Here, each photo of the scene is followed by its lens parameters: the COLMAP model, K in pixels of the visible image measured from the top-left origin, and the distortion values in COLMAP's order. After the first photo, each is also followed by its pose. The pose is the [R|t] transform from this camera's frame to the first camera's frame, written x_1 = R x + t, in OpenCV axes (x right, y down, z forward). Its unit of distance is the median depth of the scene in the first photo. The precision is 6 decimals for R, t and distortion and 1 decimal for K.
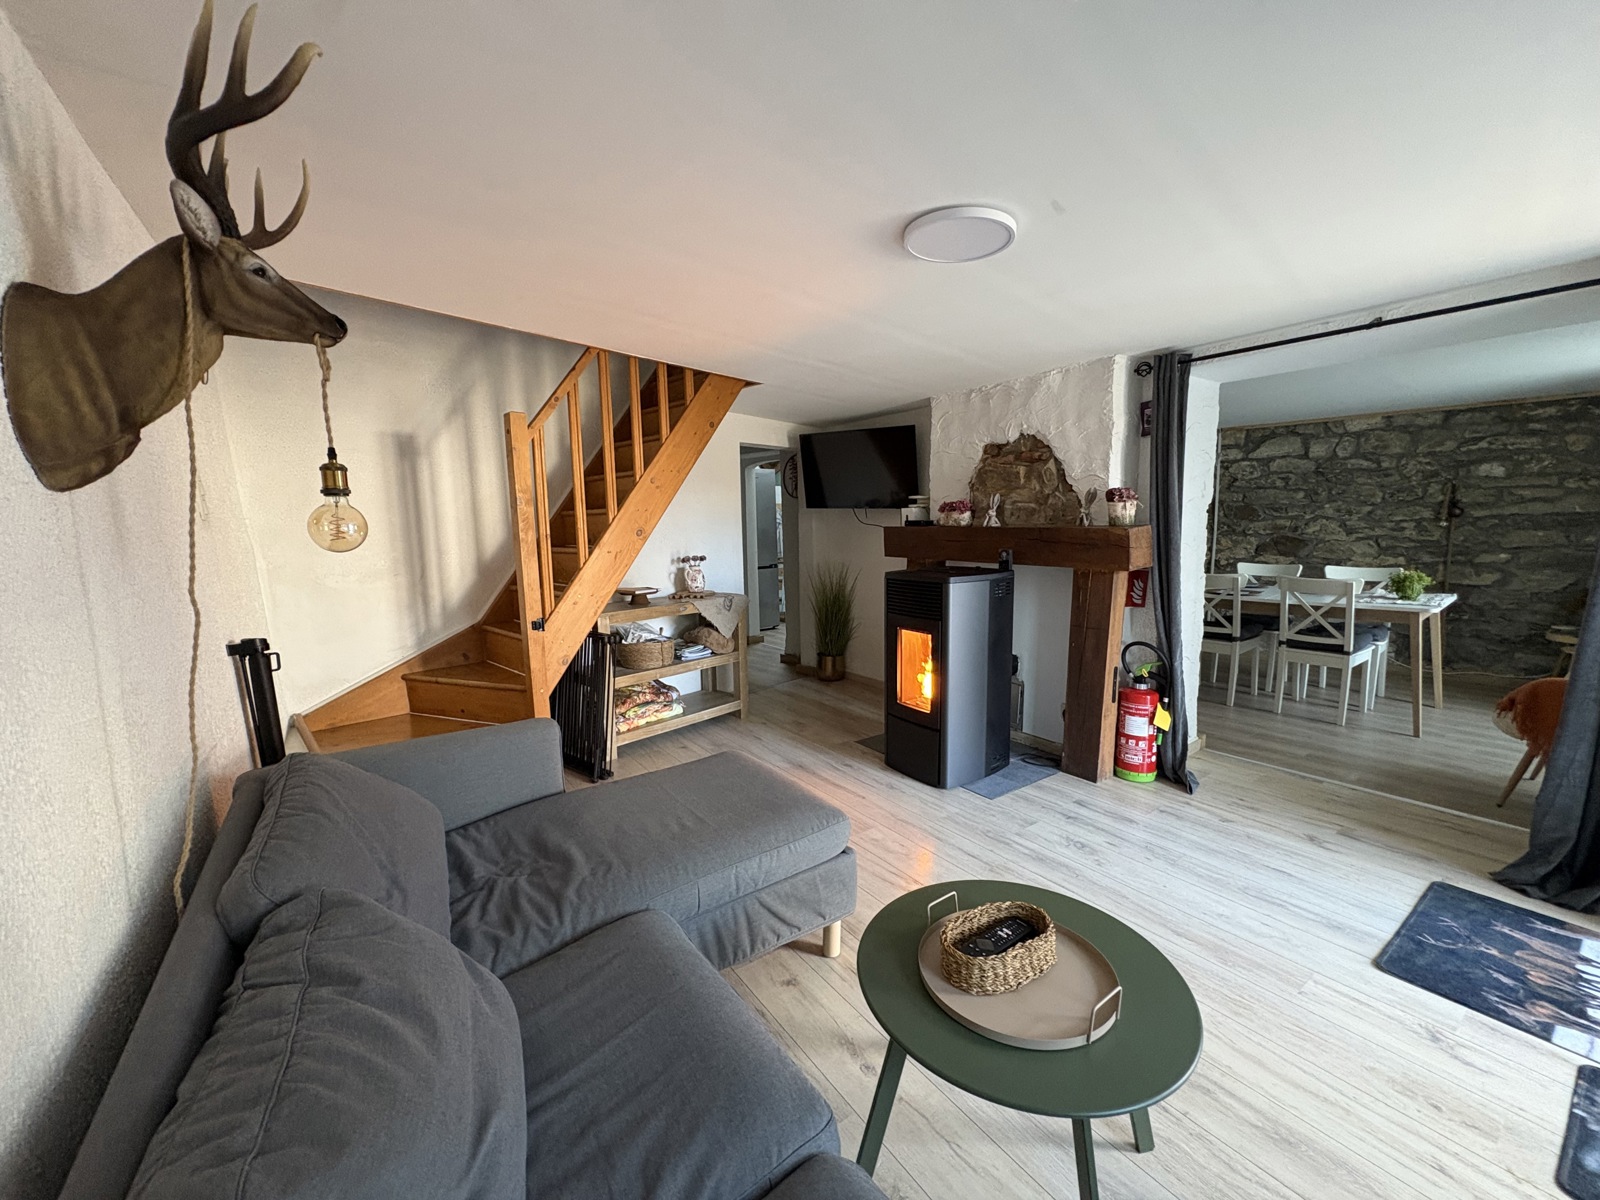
lens RADIAL K [[633.7, 0, 802.8], [0, 633.7, 599.6], [0, 0, 1]] dist [0.000679, 0.000490]
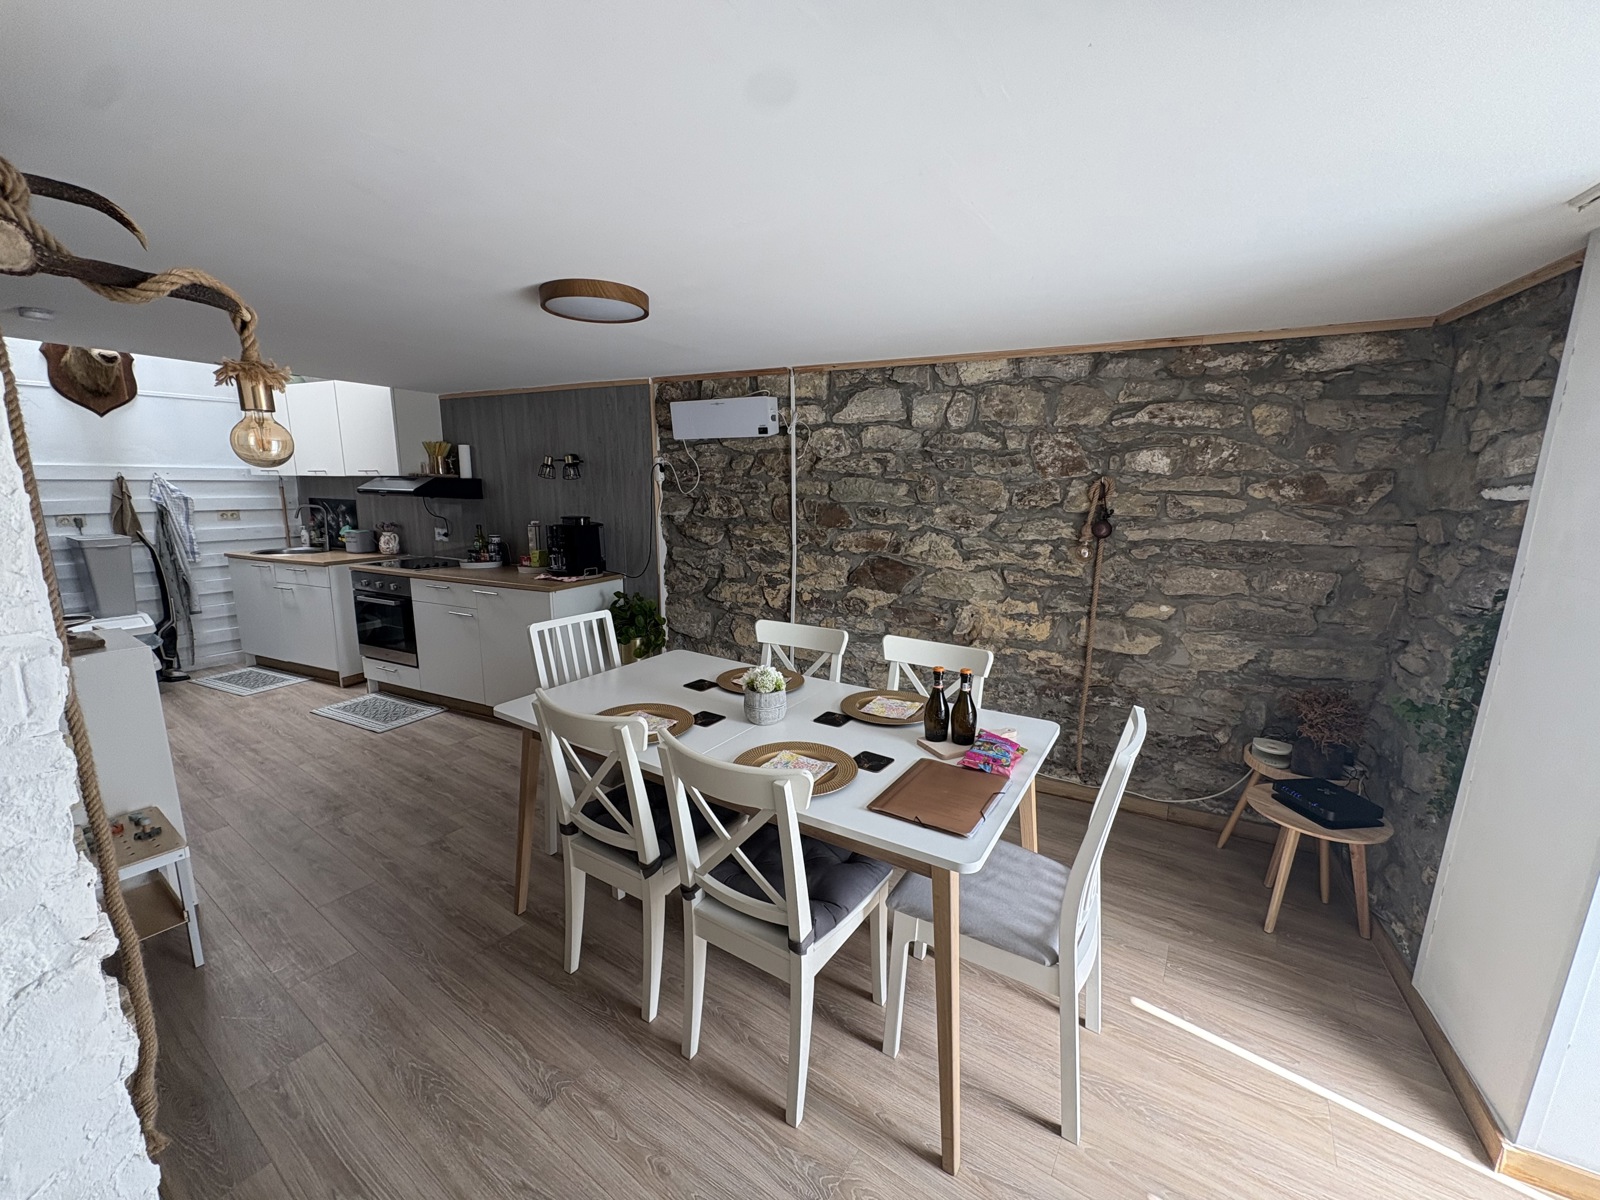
lens RADIAL K [[633.7, 0, 800.0], [0, 633.7, 600.9], [0, 0, 1]] dist [0.000679, 0.000490]
pose [[0.944765, -0.028932, 0.326469, 0.556729], [0.010557, 0.998266, 0.057918, -0.108357], [-0.327579, -0.051272, 0.943432, 0.523630]]
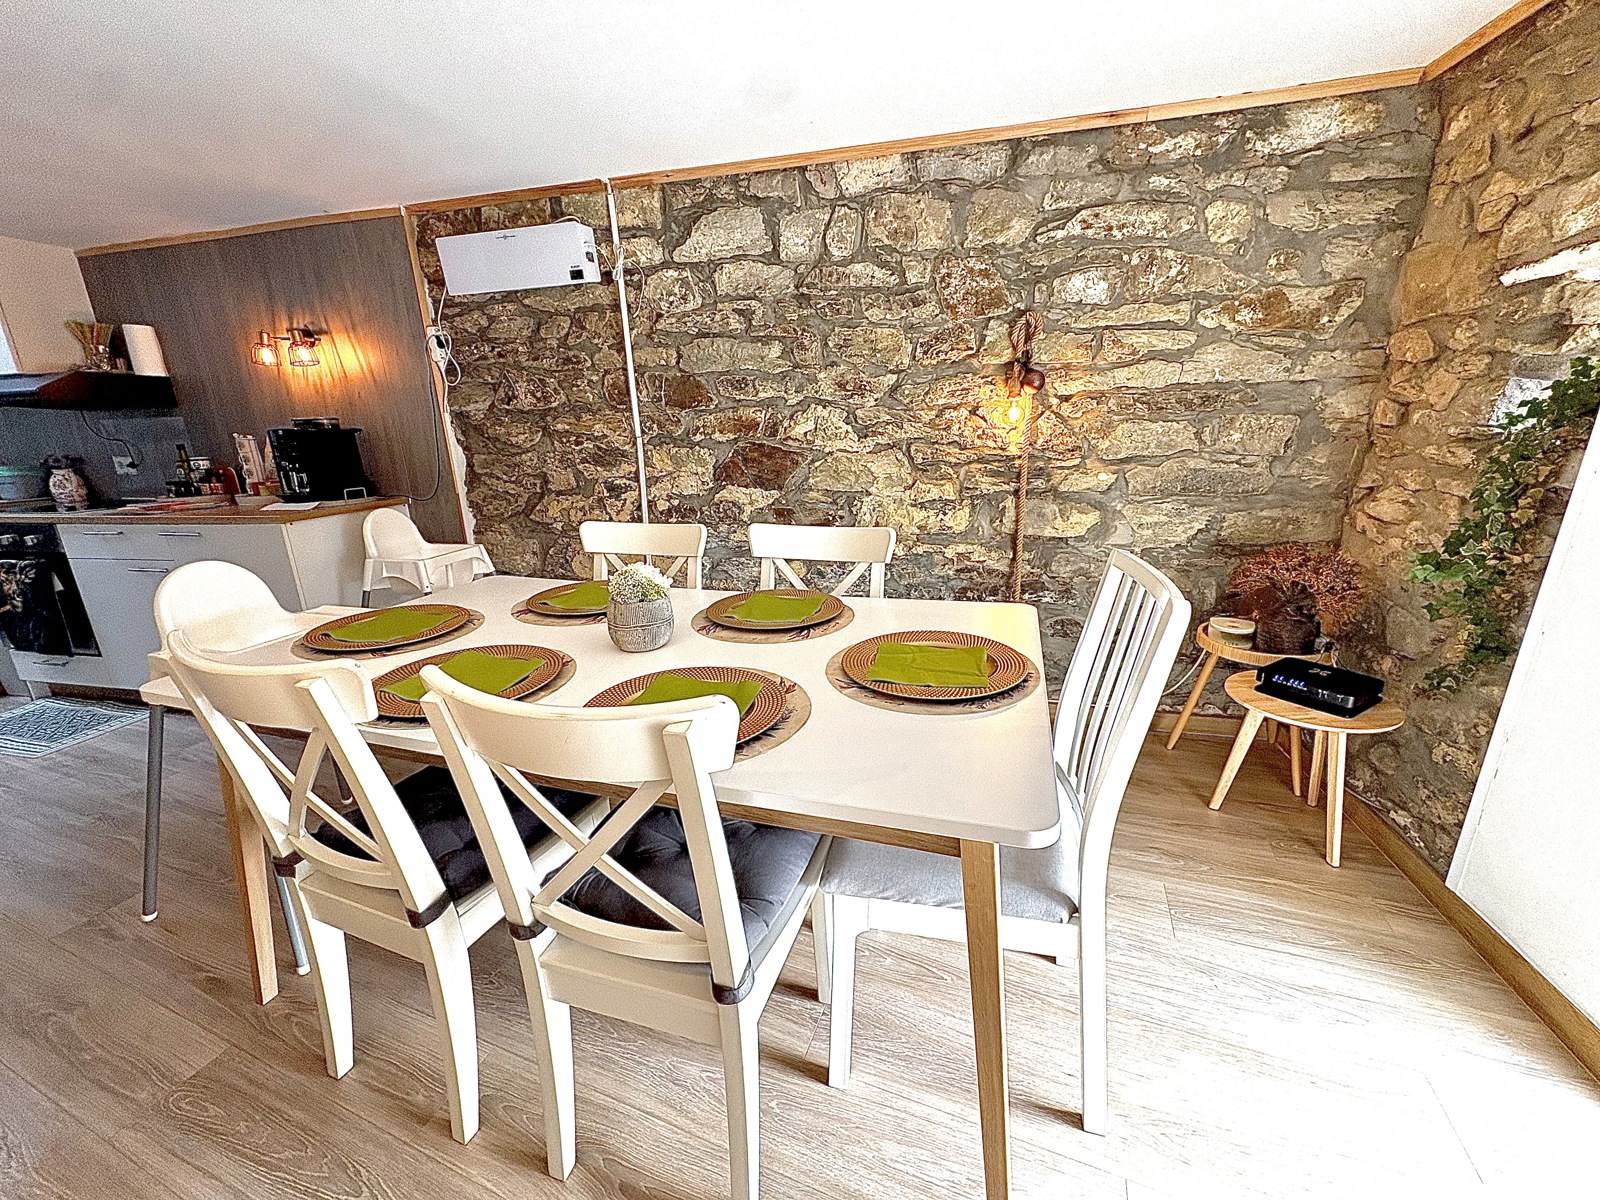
lens RADIAL K [[633.7, 0, 798.2], [0, 633.7, 597.9], [0, 0, 1]] dist [0.000679, 0.000490]
pose [[0.852985, -0.145558, 0.501228, 0.611543], [0.078682, 0.985211, 0.152209, -0.066082], [-0.515971, -0.090394, 0.851823, 0.661665]]
